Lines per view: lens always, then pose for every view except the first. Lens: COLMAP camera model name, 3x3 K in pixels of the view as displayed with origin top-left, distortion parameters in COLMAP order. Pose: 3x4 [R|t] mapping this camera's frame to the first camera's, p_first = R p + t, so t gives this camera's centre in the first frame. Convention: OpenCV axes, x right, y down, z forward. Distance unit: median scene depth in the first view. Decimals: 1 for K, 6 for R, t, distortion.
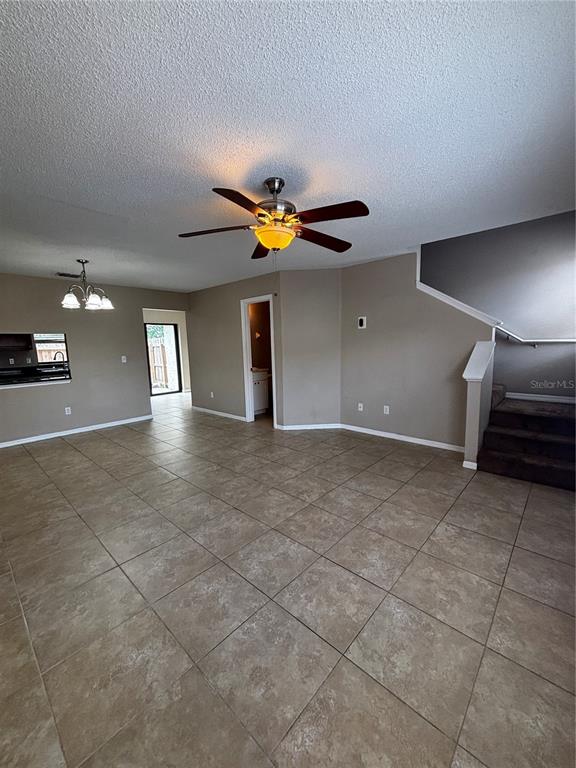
lens RADIAL K [[308.7, 0, 290.4], [0, 308.7, 380.5], [0, 0, 1]] dist [-0.001574, 0.000686]
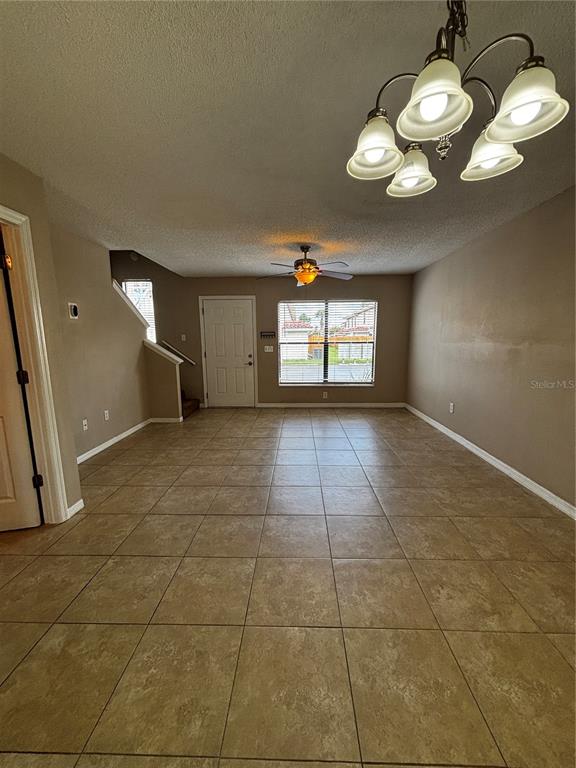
lens RADIAL K [[308.7, 0, 282.8], [0, 308.7, 388.9], [0, 0, 1]] dist [-0.001574, 0.000686]
pose [[-0.634401, -0.097596, 0.766819, -0.819916], [0.116251, 0.968670, 0.219462, -0.137242], [-0.764213, 0.228371, -0.603179, 1.364736]]
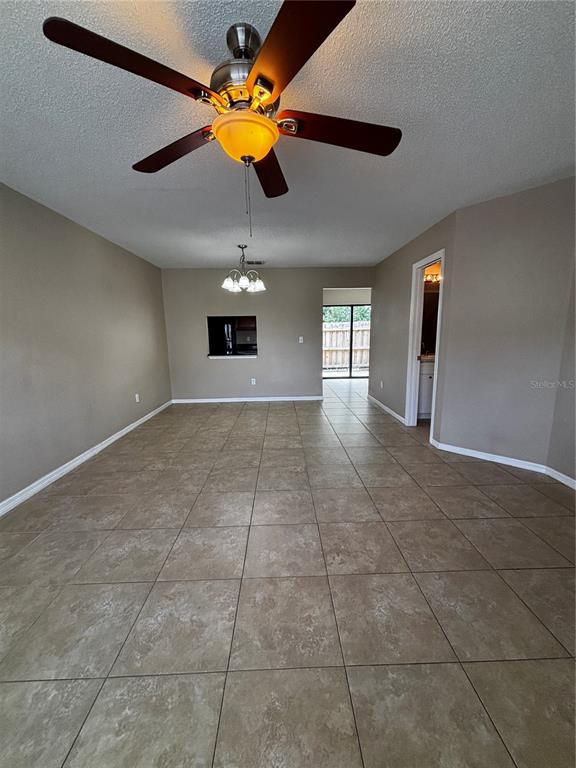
lens RADIAL K [[308.7, 0, 290.9], [0, 308.7, 384.5], [0, 0, 1]] dist [-0.001574, 0.000686]
pose [[0.696493, 0.135197, -0.704712, 0.292567], [-0.090315, 0.990797, 0.100819, -0.030637], [0.711857, -0.006574, 0.702294, 0.369060]]
